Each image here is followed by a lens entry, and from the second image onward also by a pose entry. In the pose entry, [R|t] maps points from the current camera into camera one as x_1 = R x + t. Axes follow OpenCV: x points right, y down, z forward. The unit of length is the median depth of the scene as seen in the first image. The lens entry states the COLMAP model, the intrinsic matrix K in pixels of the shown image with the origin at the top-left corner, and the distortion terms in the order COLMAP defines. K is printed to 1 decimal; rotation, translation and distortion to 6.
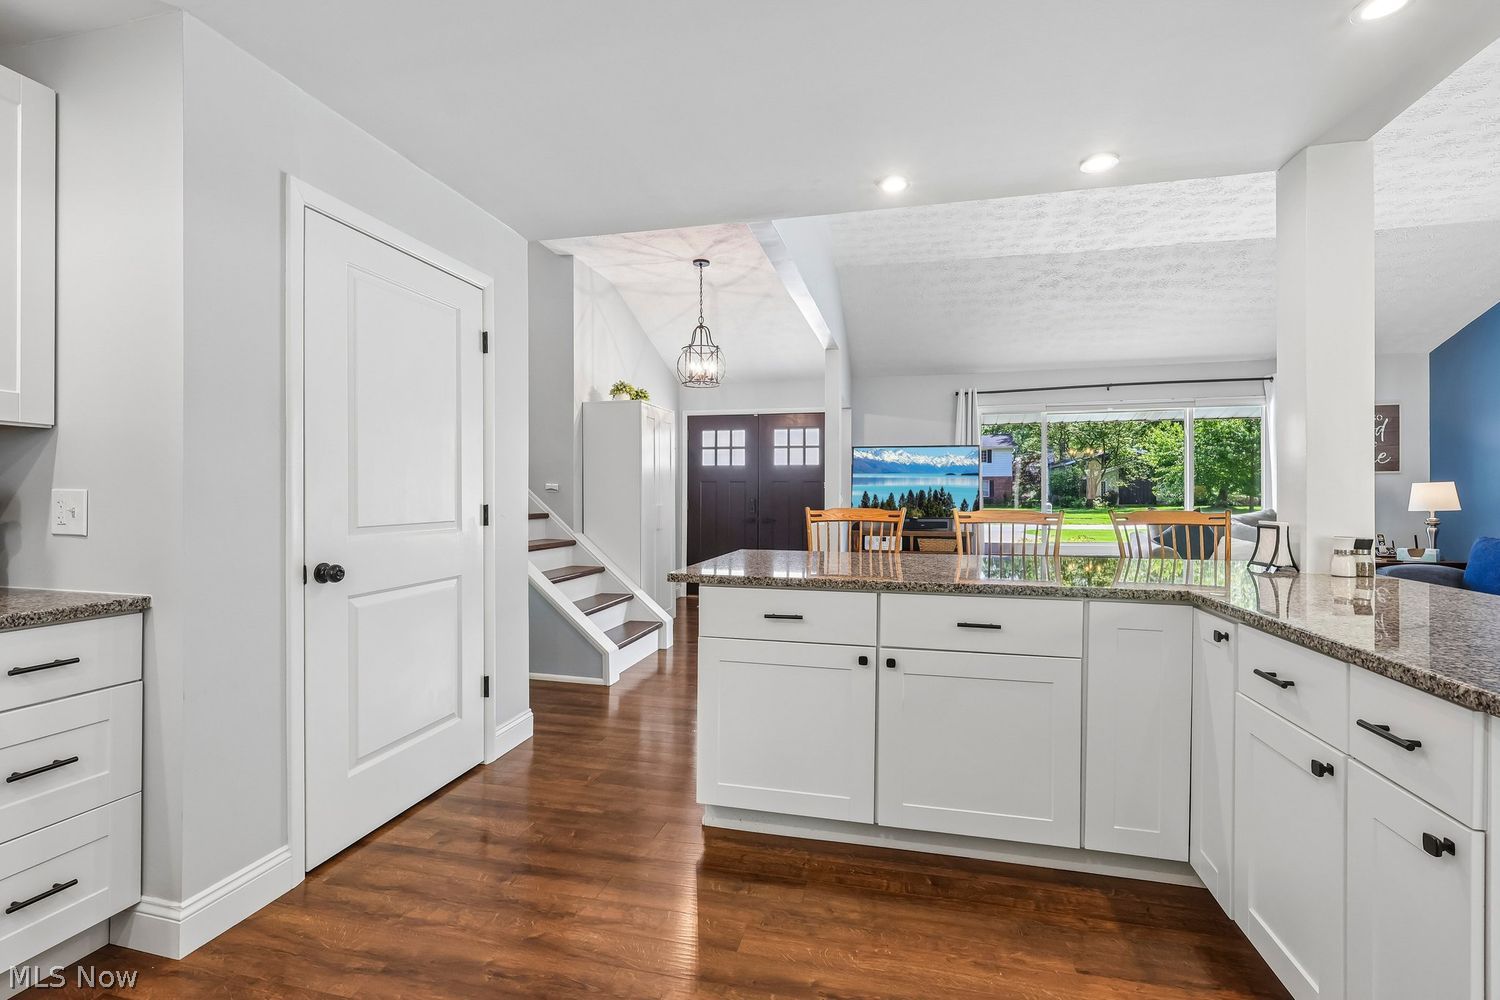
lens RADIAL K [[722.2, 0, 744.6], [0, 722.2, 501.2], [0, 0, 1]] dist [-0.003997, 0.000548]
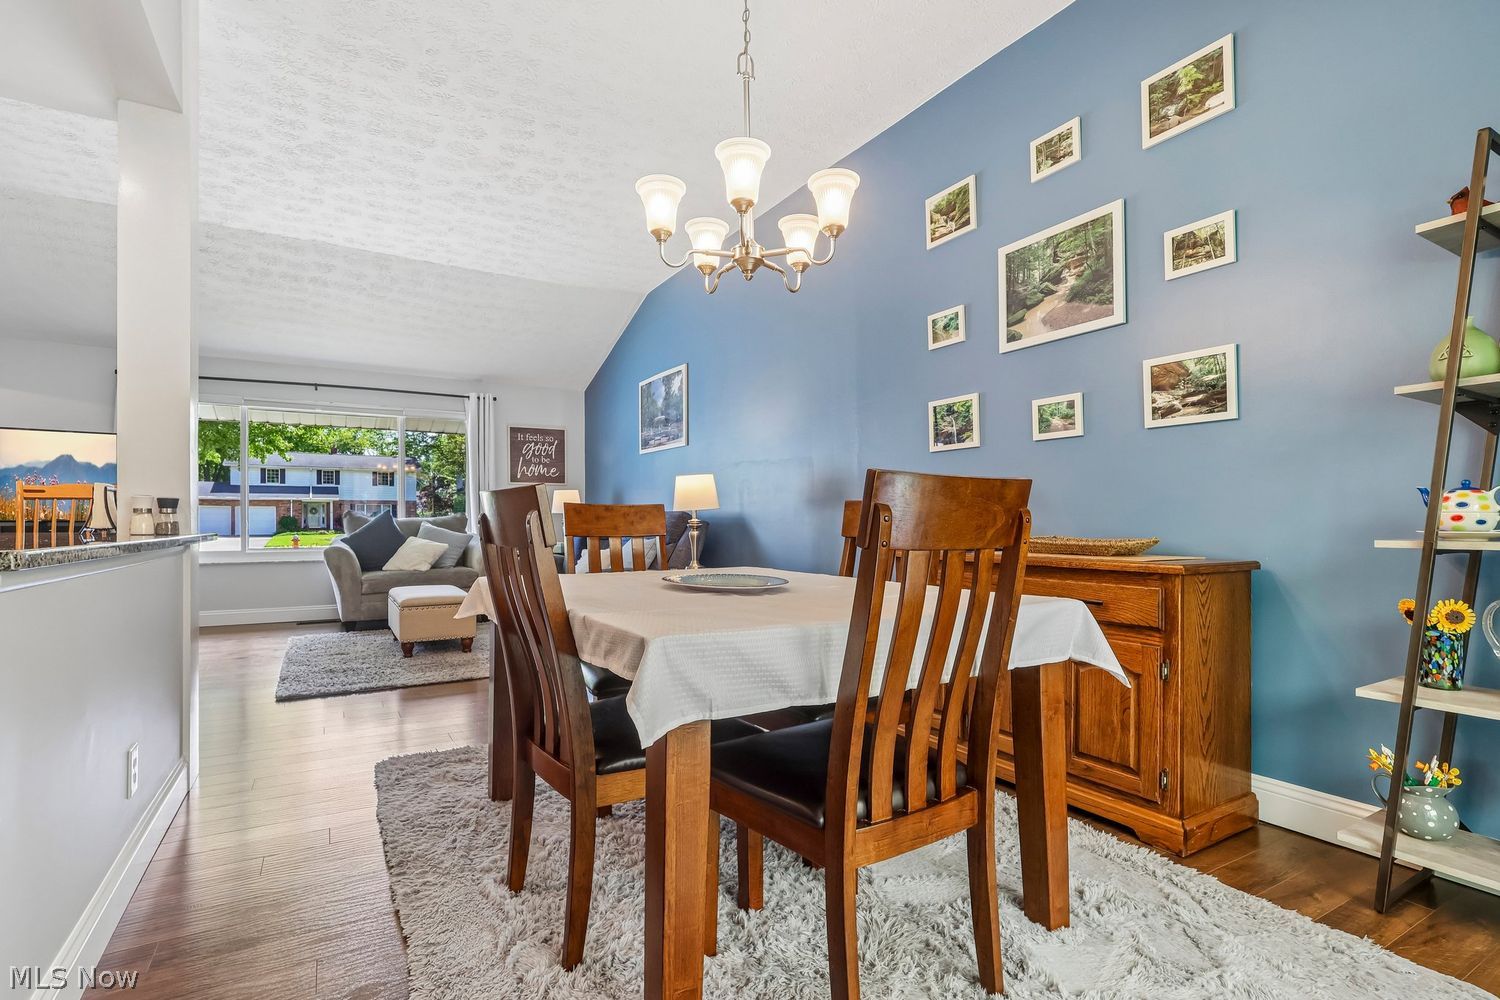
lens RADIAL K [[722.2, 0, 747.1], [0, 722.2, 524.9], [0, 0, 1]] dist [-0.003997, 0.000548]
pose [[0.706319, 0.001245, 0.707893, 0.305191], [-0.000382, 0.999999, -0.001378, 0.039102], [-0.707894, 0.000703, 0.706318, -0.132415]]
